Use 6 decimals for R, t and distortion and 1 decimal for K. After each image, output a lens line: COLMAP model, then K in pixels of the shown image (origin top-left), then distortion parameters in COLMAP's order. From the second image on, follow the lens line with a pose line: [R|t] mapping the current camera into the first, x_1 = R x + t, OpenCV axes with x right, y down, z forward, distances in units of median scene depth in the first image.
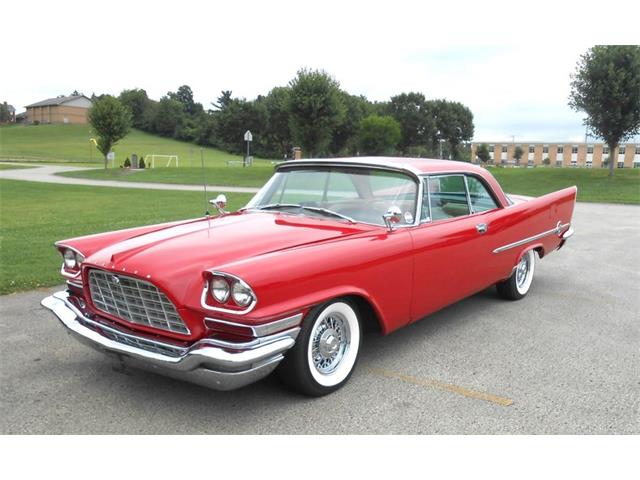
lens RADIAL K [[663.2, 0, 320.0], [0, 663.2, 240.0], [0, 0, 1]] dist [-0.028903, -0.006300]
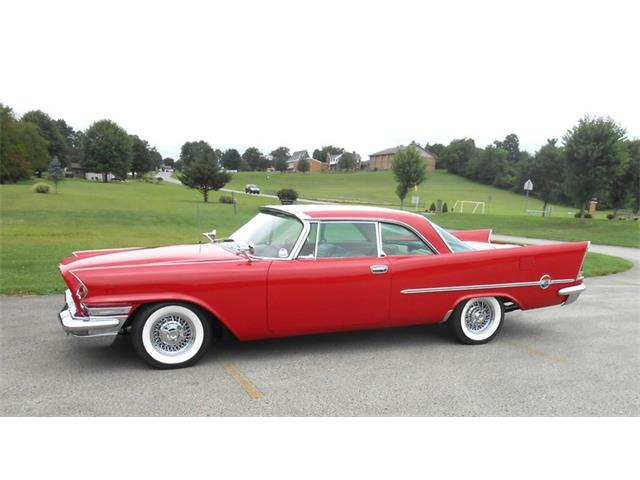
lens RADIAL K [[656.1, 0, 311.1], [0, 656.1, 241.0], [0, 0, 1]] dist [0.043104, 0.000816]
pose [[0.849401, 0.063683, -0.523892, 0.130475], [-0.098691, 0.994348, -0.039141, -0.001839], [0.518438, 0.084950, 0.850885, -0.007300]]
